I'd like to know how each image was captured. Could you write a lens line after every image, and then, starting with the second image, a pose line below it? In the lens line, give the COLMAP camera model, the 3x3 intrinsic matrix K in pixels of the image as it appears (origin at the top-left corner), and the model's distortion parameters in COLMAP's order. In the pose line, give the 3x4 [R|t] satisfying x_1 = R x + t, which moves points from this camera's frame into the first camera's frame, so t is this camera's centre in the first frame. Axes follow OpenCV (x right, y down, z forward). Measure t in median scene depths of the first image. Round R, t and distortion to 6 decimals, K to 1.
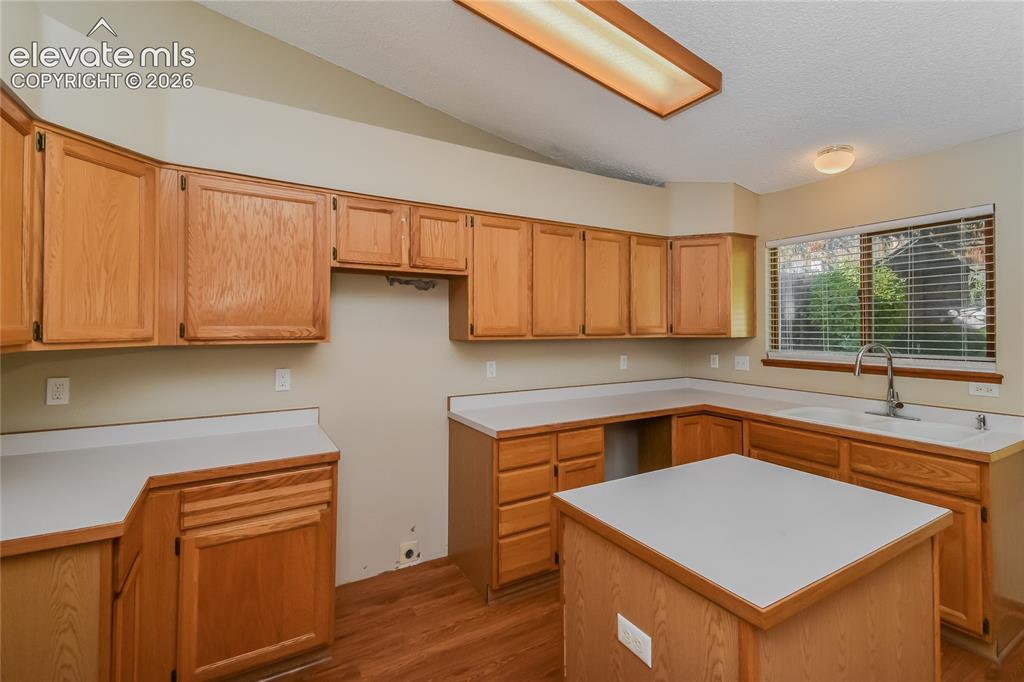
lens RADIAL K [[442.6, 0, 483.0], [0, 442.6, 317.8], [0, 0, 1]] dist [0.003201, -0.000241]
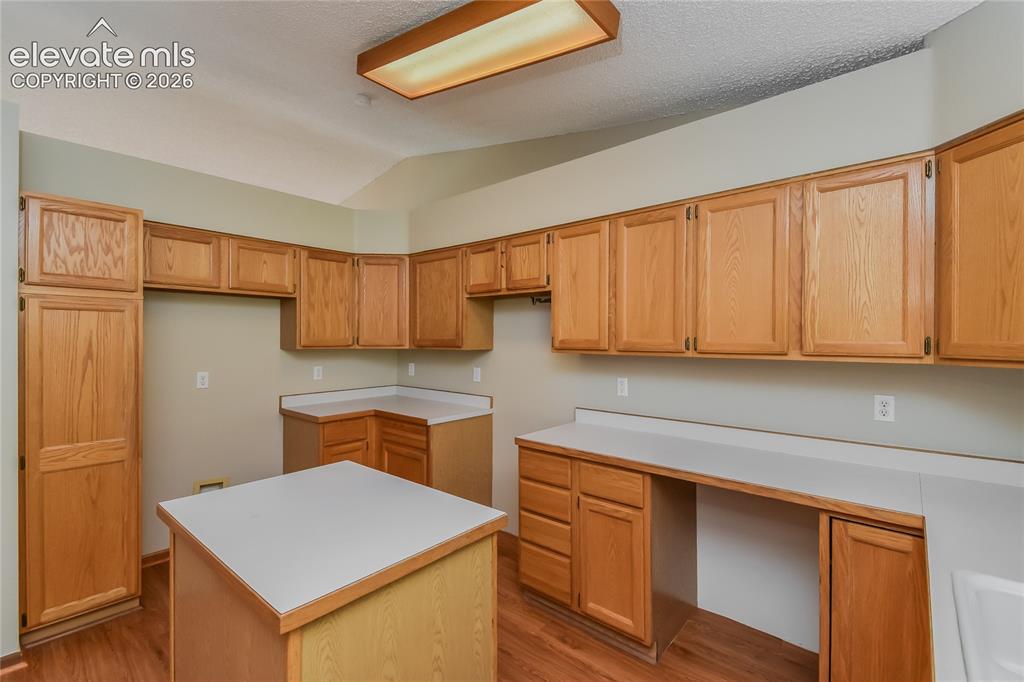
lens RADIAL K [[442.6, 0, 510.8], [0, 442.6, 340.6], [0, 0, 1]] dist [0.003201, -0.000241]
pose [[0.344021, 0.004614, -0.938951, 0.905756], [0.014881, 0.999836, 0.010365, 0.009344], [0.938844, -0.017538, 0.343895, 0.548131]]
